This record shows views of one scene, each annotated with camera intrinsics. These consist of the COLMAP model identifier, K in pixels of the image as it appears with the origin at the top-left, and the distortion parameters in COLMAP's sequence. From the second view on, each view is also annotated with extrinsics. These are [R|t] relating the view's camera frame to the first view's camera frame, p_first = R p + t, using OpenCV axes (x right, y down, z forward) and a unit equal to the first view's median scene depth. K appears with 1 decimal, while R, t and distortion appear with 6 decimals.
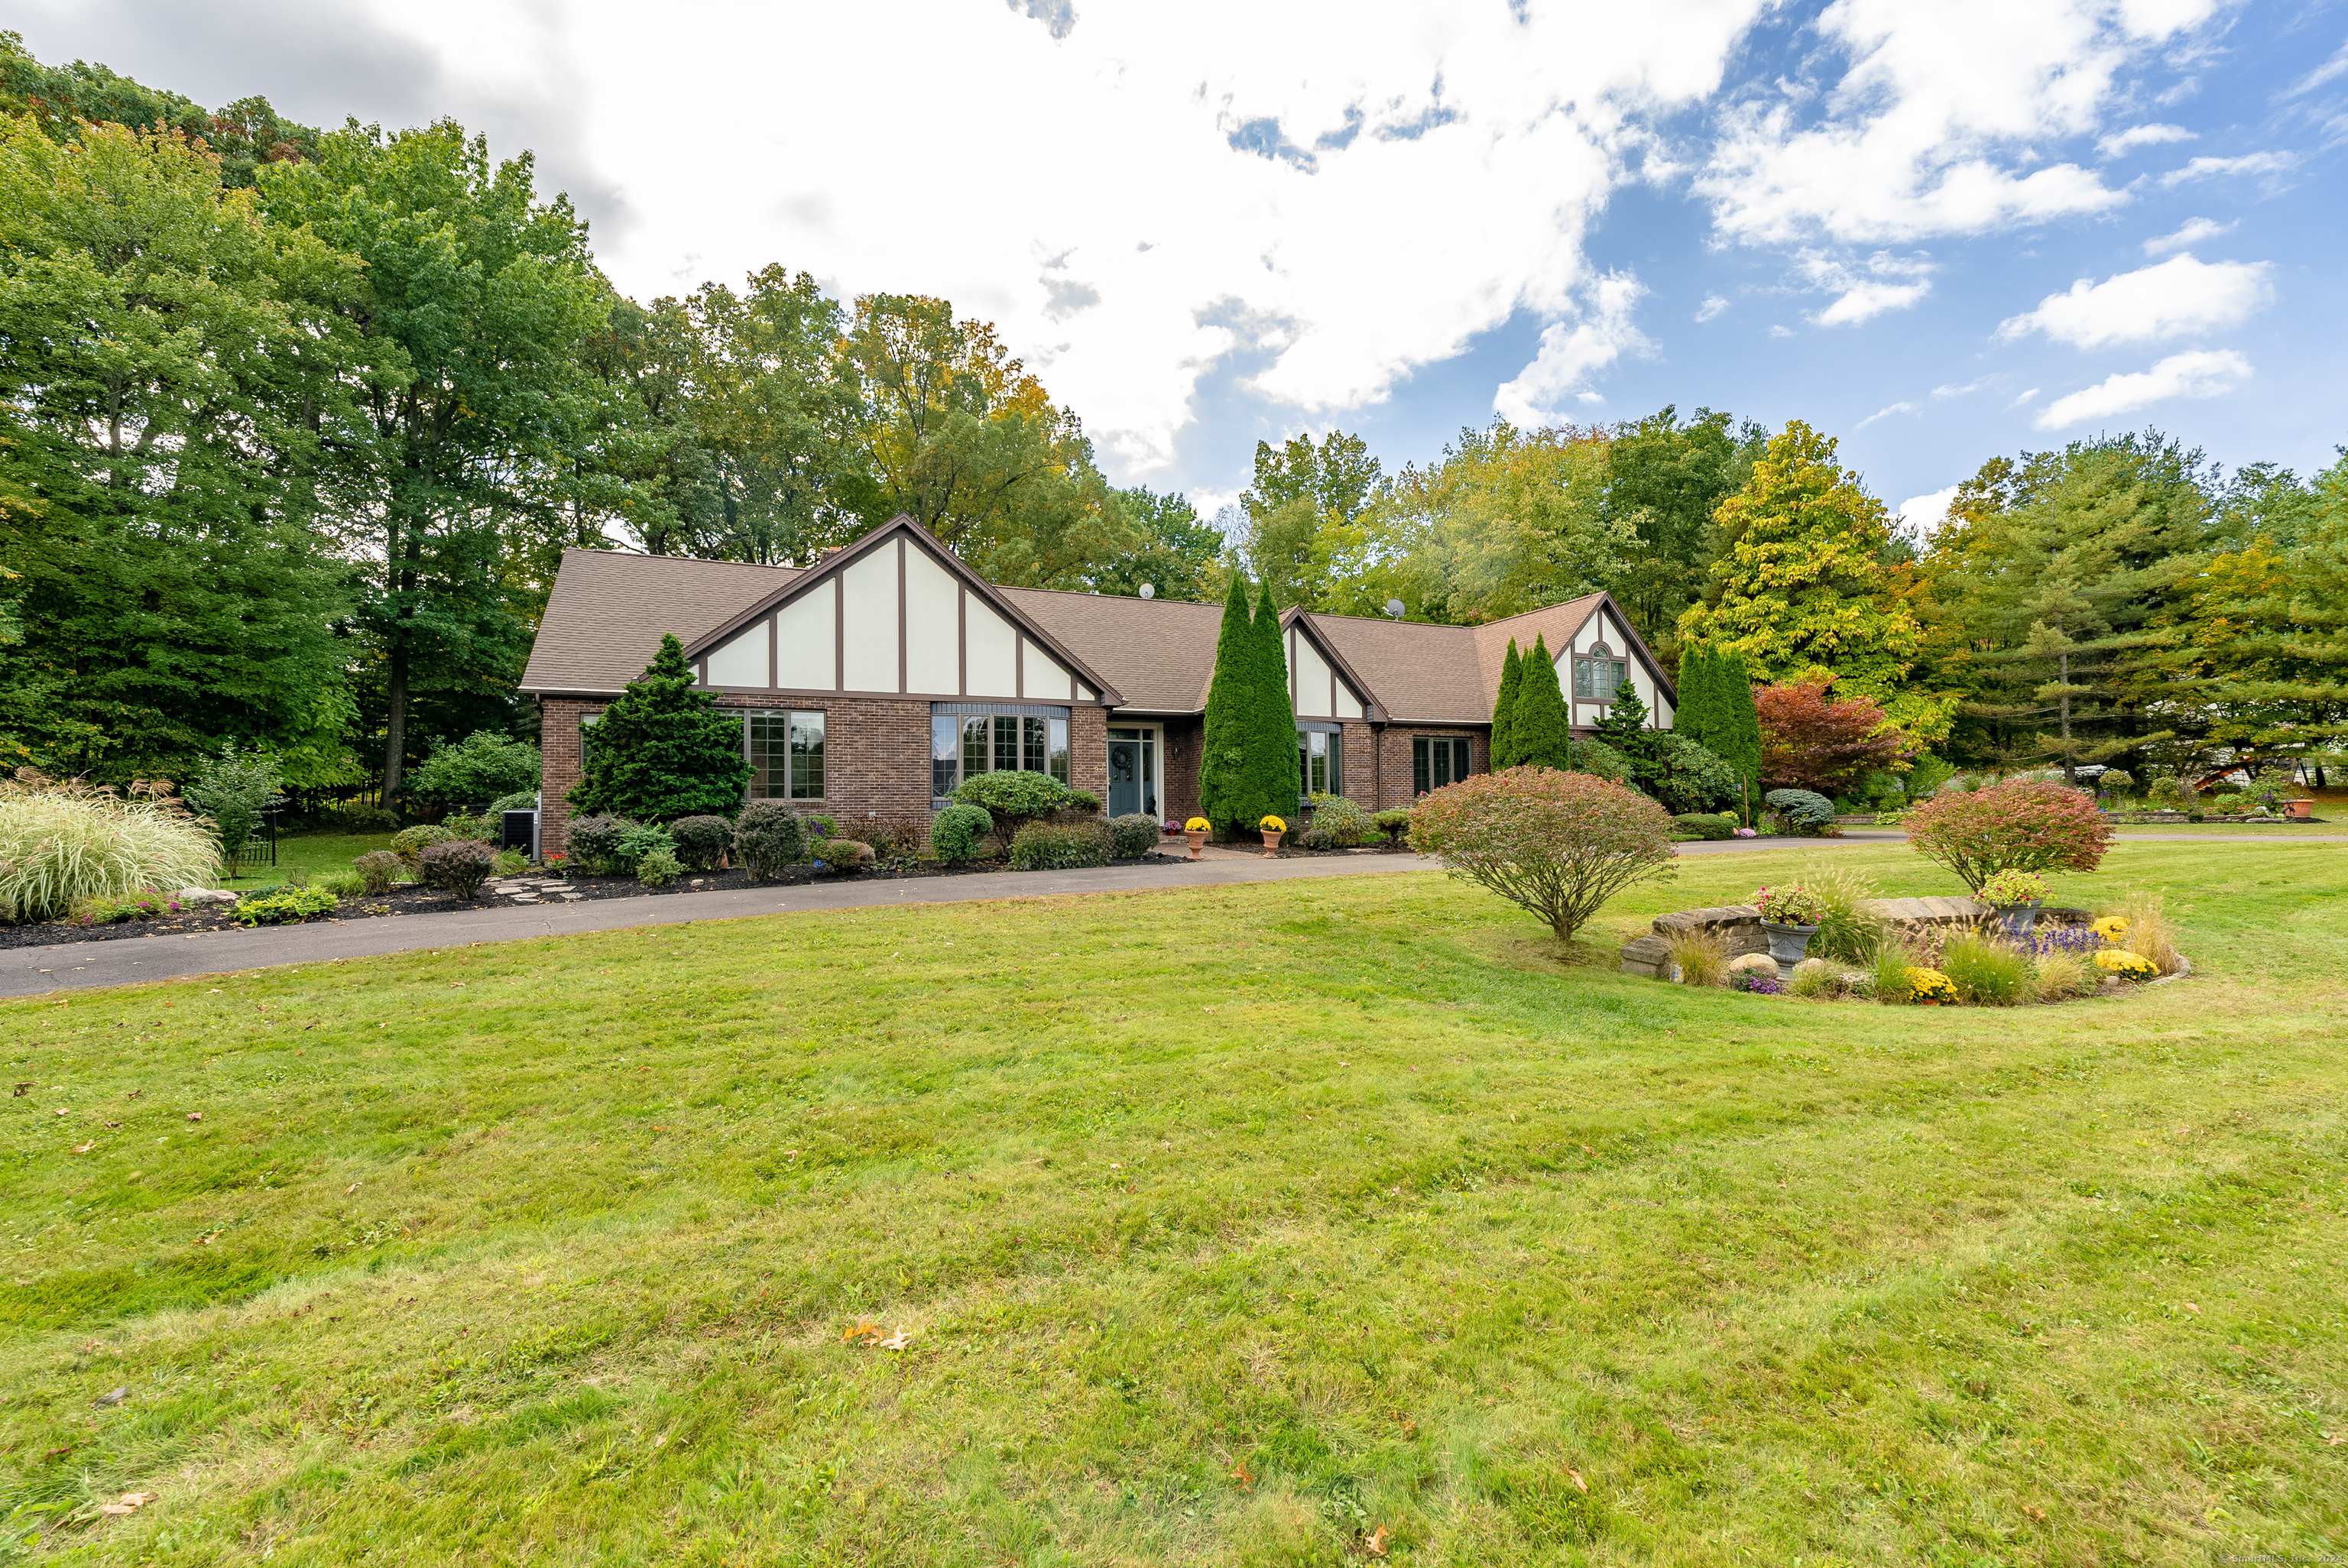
lens RADIAL K [[913.9, 0, 1185.1], [0, 913.9, 797.0], [0, 0, 1]] dist [-0.001533, 0.000116]
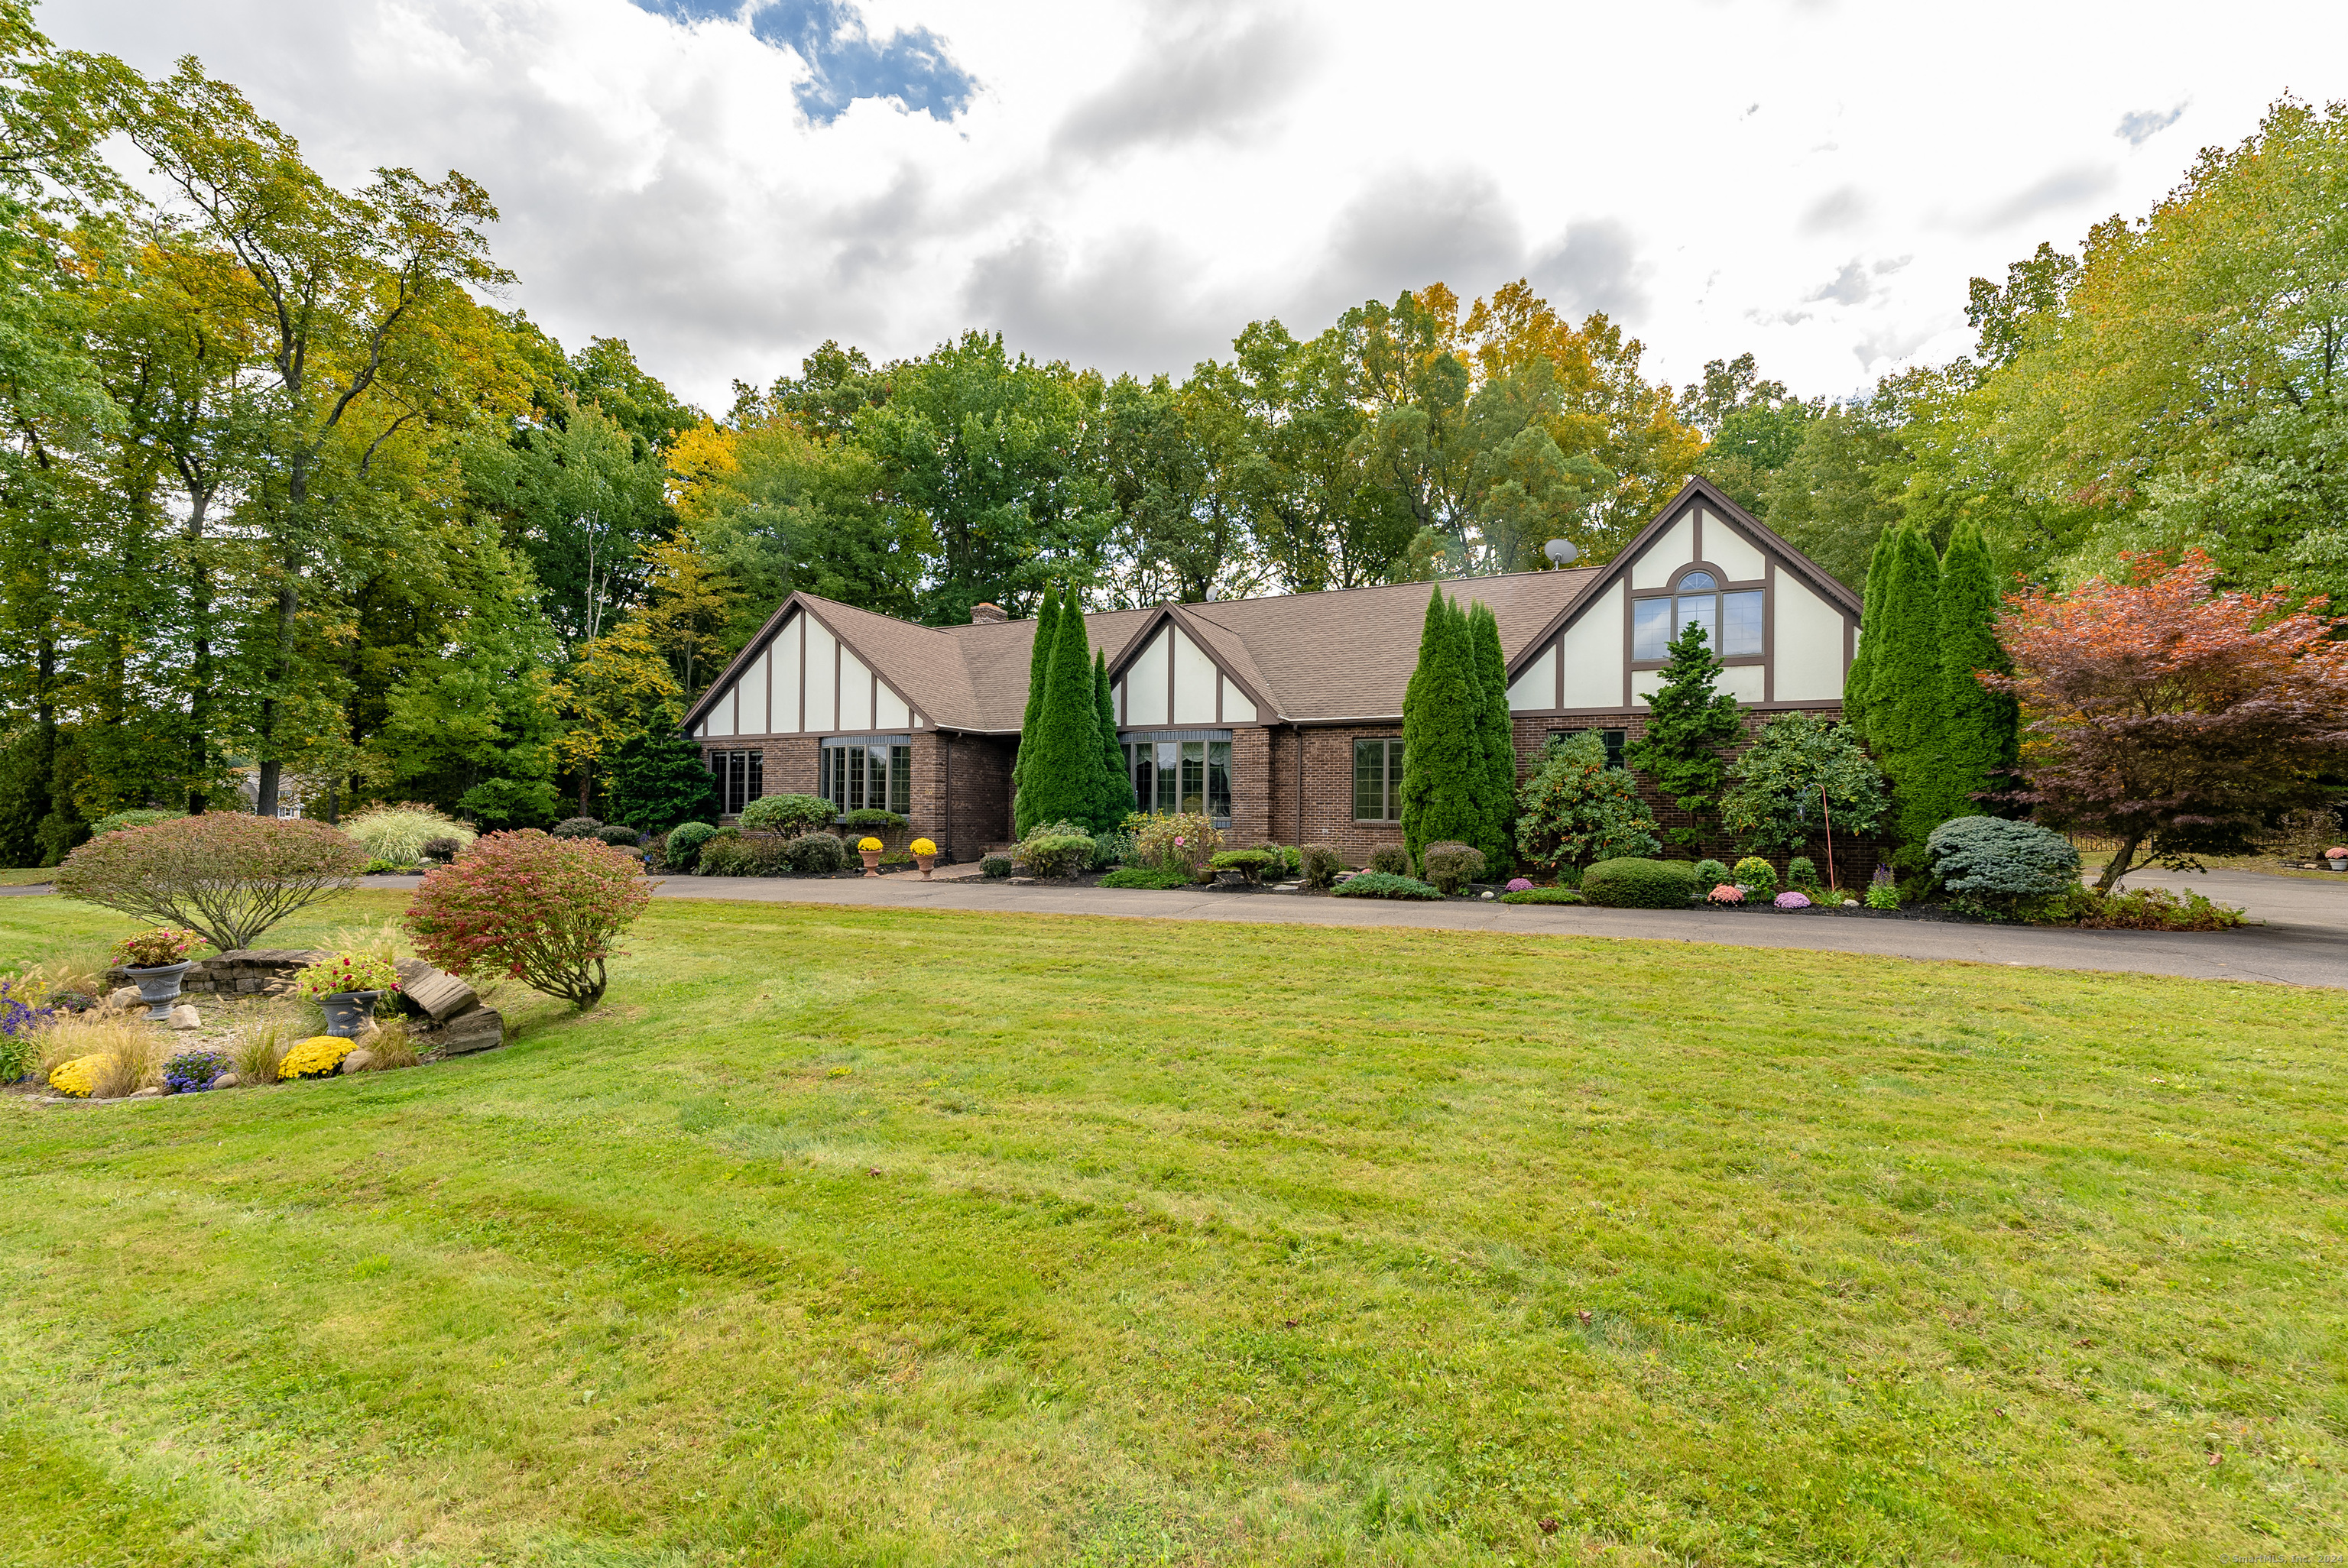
lens RADIAL K [[980.2, 0, 1183.2], [0, 980.2, 777.0], [0, 0, 1]] dist [-0.000870, 0.000366]
pose [[0.664668, -0.018664, -0.746906, 0.646561], [-0.005056, 0.999553, -0.029476, -0.009057], [0.747122, 0.023368, 0.664276, 0.305024]]
